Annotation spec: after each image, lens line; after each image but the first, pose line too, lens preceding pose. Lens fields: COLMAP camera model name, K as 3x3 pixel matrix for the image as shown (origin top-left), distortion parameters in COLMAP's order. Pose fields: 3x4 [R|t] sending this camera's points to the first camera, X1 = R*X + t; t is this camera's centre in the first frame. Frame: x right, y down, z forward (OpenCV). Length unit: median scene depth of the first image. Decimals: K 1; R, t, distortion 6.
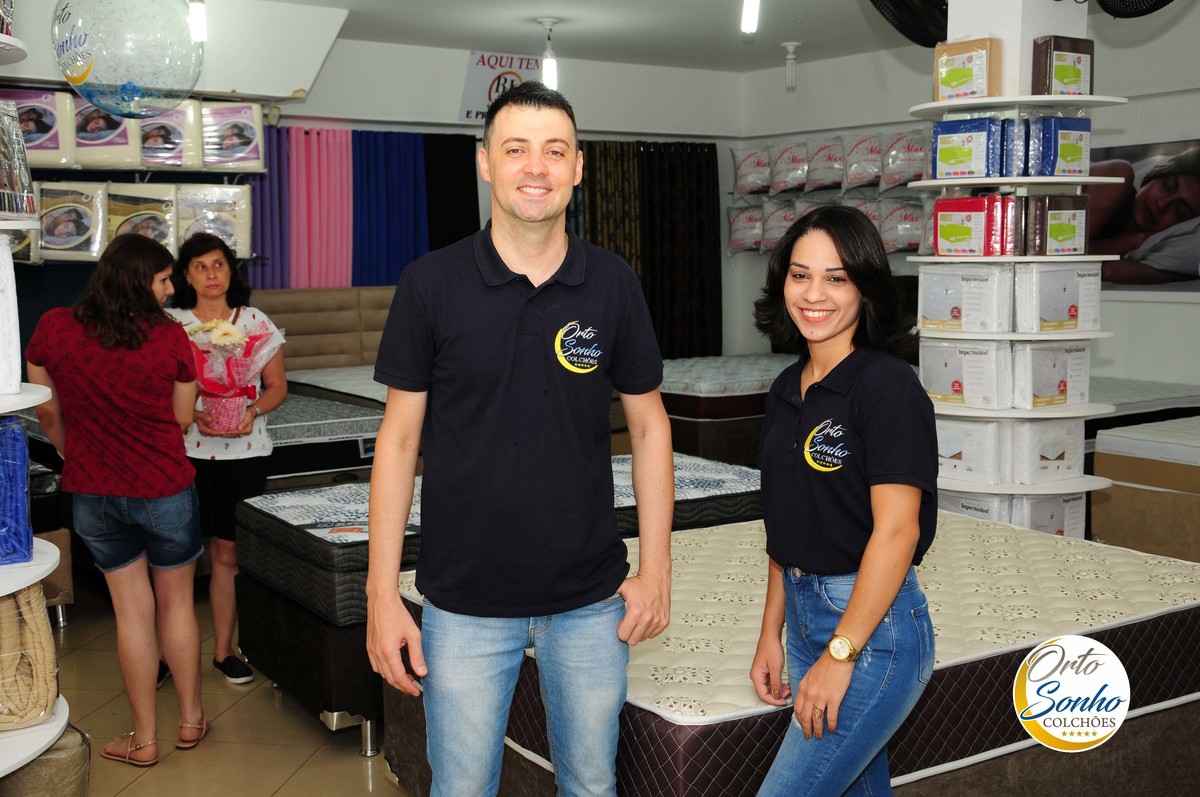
lens RADIAL K [[1415.0, 0, 596.7], [0, 1415.0, 399.1], [0, 0, 1]] dist [0.004047, 0.343900]
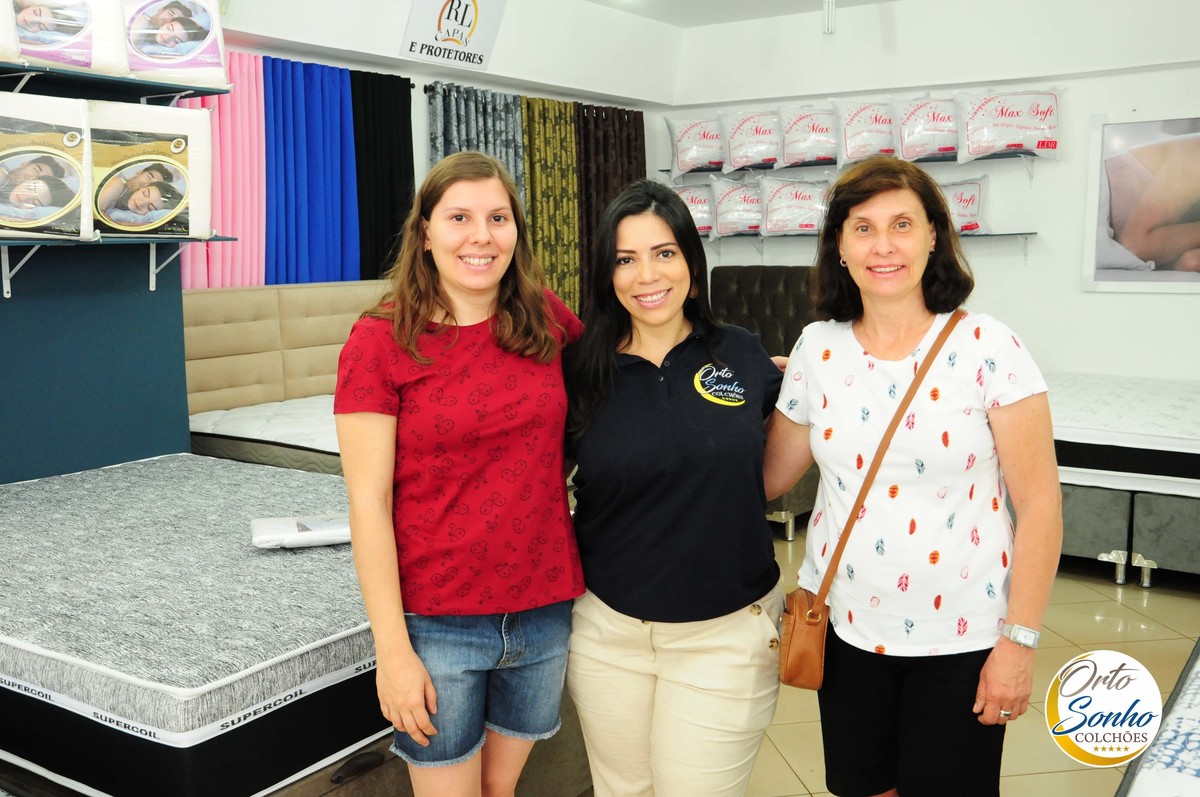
lens RADIAL K [[1139.0, 0, 588.2], [0, 1139.0, 402.3], [0, 0, 1]] dist [-0.089156, 0.207974]
pose [[0.940838, -0.044534, 0.335918, -0.371697], [0.035212, 0.998808, 0.033793, -0.061566], [-0.337023, -0.019965, 0.941285, 0.743437]]
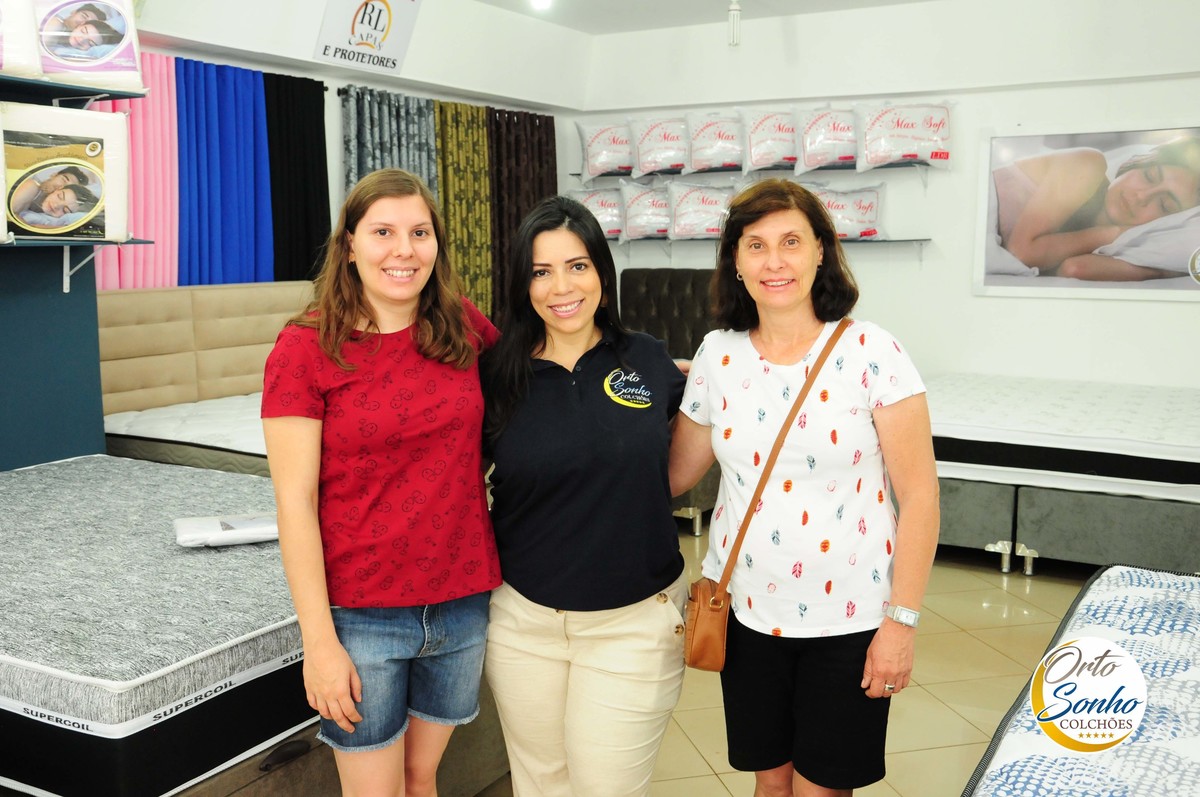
lens RADIAL K [[1139.0, 0, 588.2], [0, 1139.0, 402.3], [0, 0, 1]] dist [-0.089156, 0.207974]
pose [[0.911442, -0.047276, 0.408703, -0.381817], [0.034879, 0.998679, 0.037736, -0.063739], [-0.409947, -0.020139, 0.911887, 0.721800]]
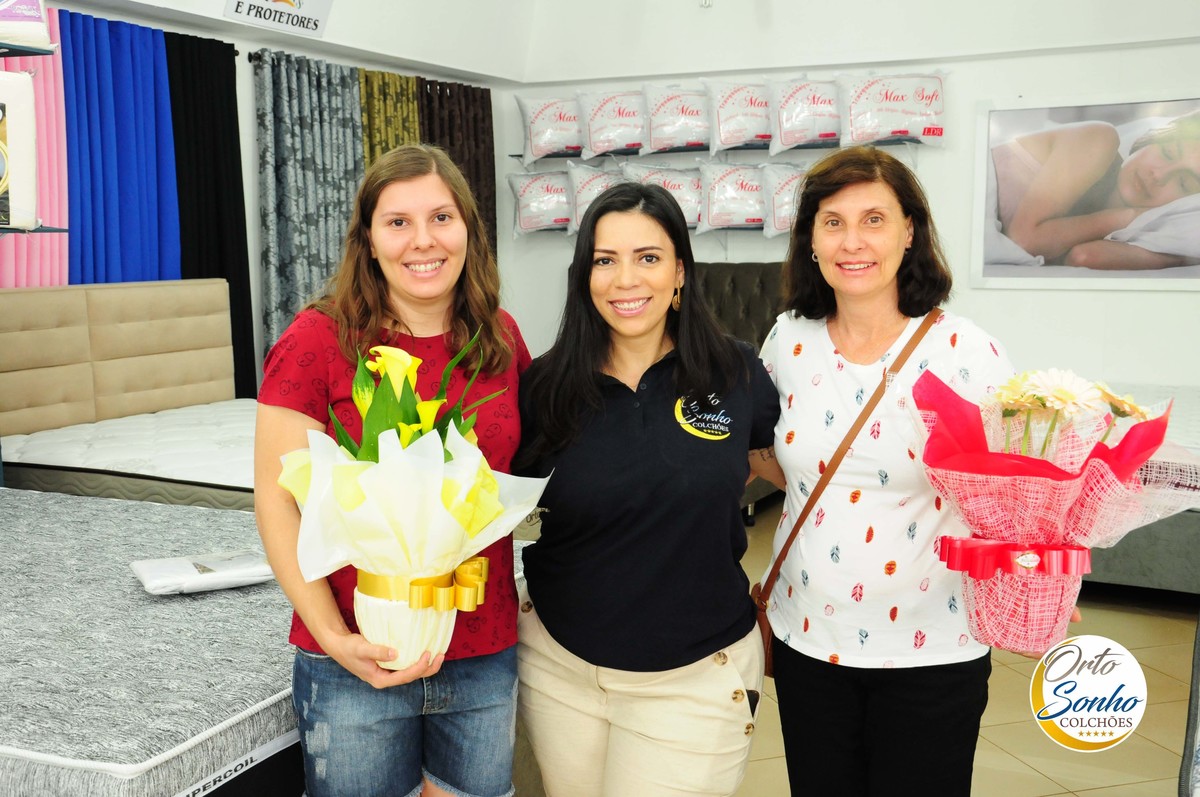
lens RADIAL K [[1283.0, 0, 583.6], [0, 1283.0, 399.7], [0, 0, 1]] dist [-0.025351, 0.253094]
pose [[0.875943, -0.056522, 0.479091, -0.425760], [0.048871, 0.998400, 0.028436, -0.064444], [-0.479932, -0.001494, 0.877304, 0.759454]]
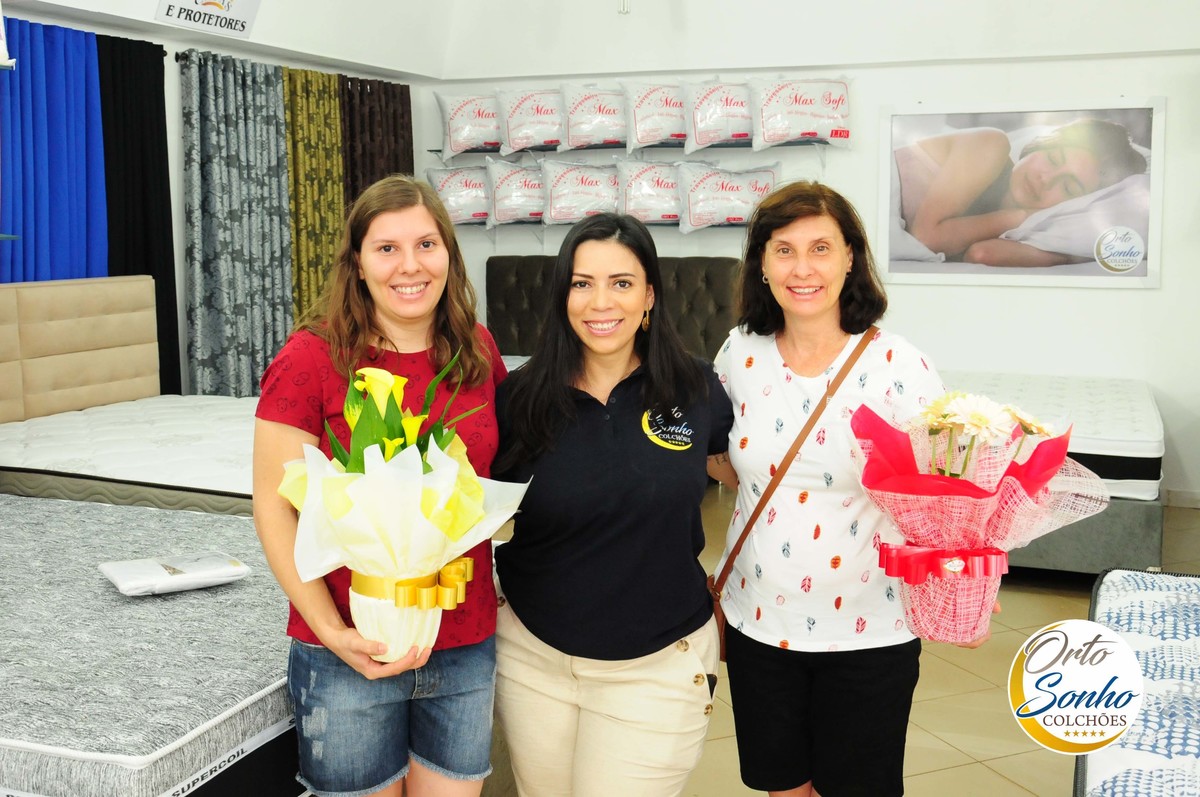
lens RADIAL K [[1302.3, 0, 583.7], [0, 1302.3, 337.1], [0, 0, 1]] dist [-0.072907, 0.121712]
pose [[0.835943, -0.041304, 0.547260, -0.460658], [0.052239, 0.998625, -0.004425, -0.074009], [-0.546325, 0.032288, 0.836951, 0.739578]]
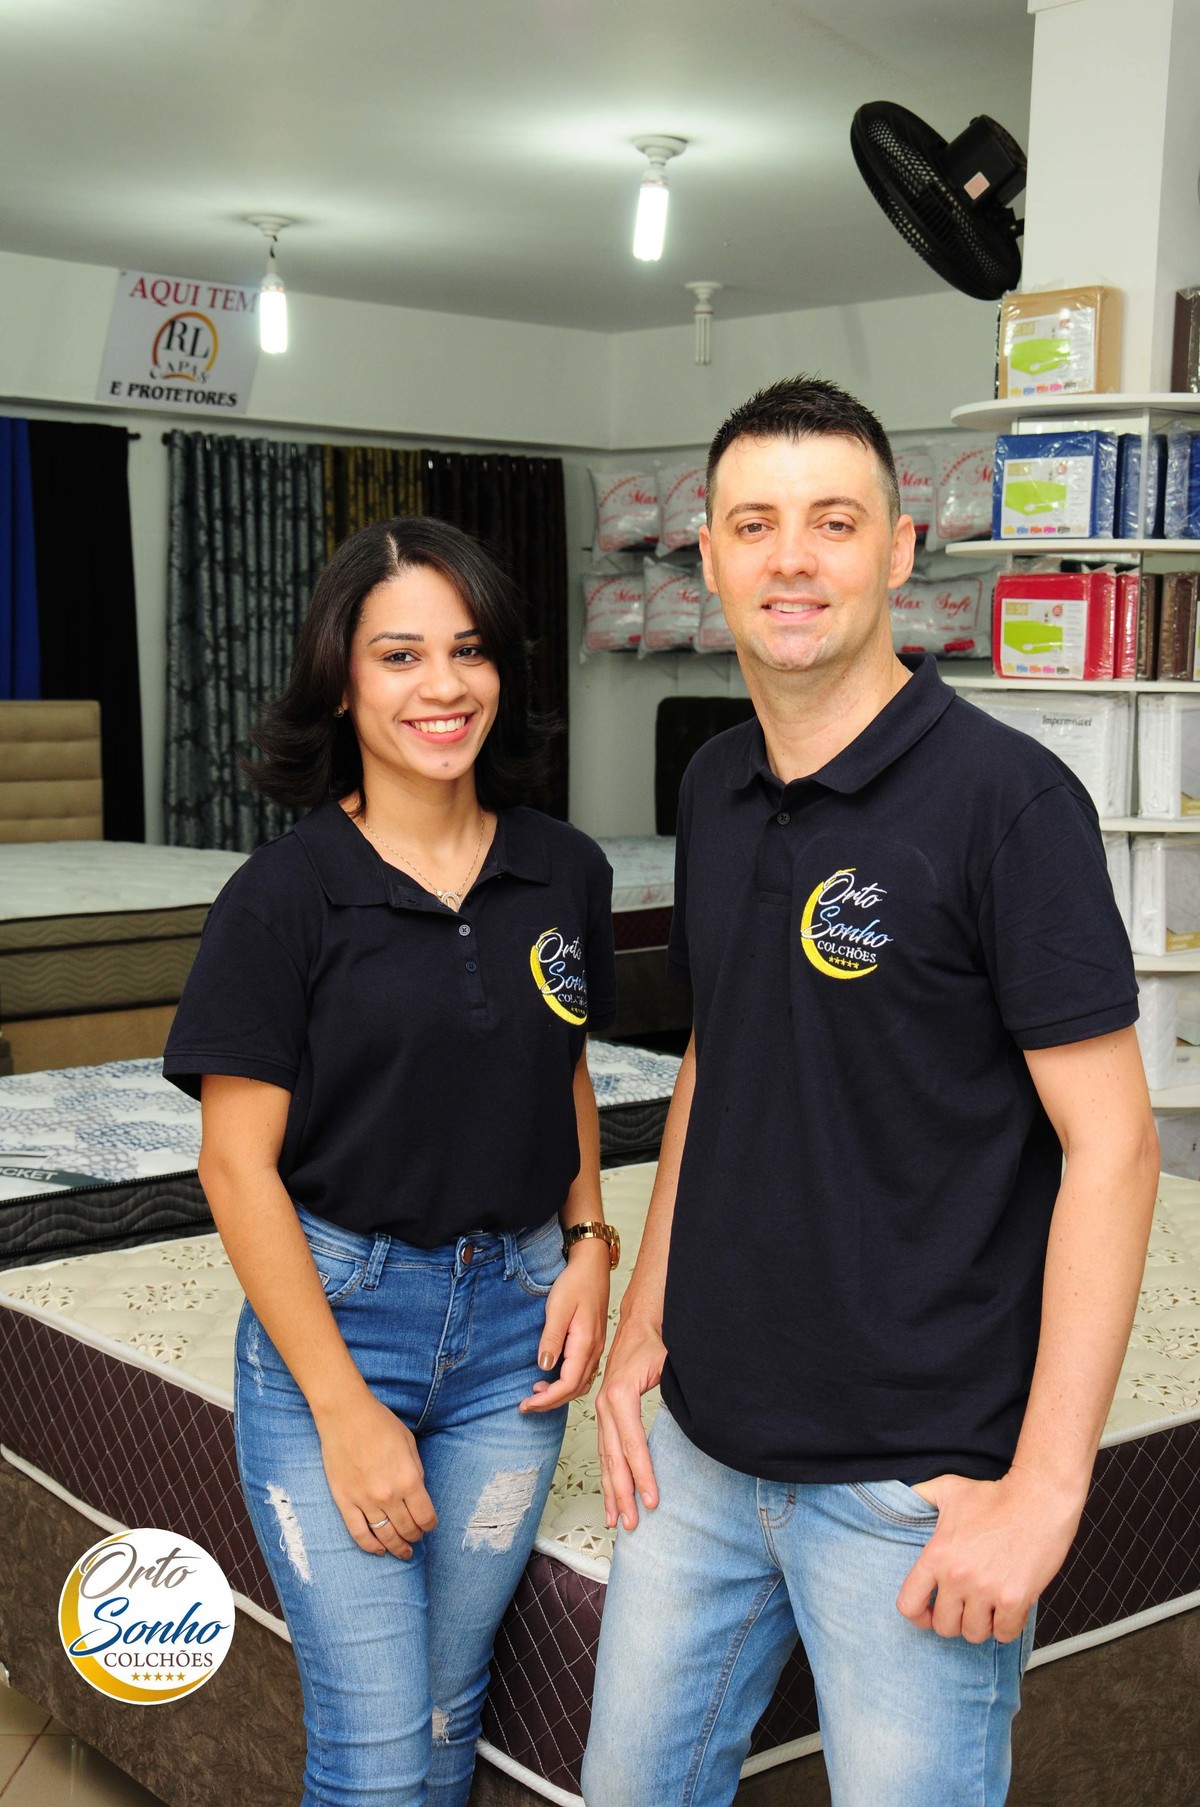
lens RADIAL K [[2466.3, 0, 600.0], [0, 2466.3, 903.5], [0, 0, 1]] dist [0.147436, 0.092967]
pose [[0.993108, 0.011556, 0.116636, -0.026814], [-0.011630, 0.999932, -0.000048, -0.009705], [-0.116628, -0.001309, 0.993175, 0.048034]]
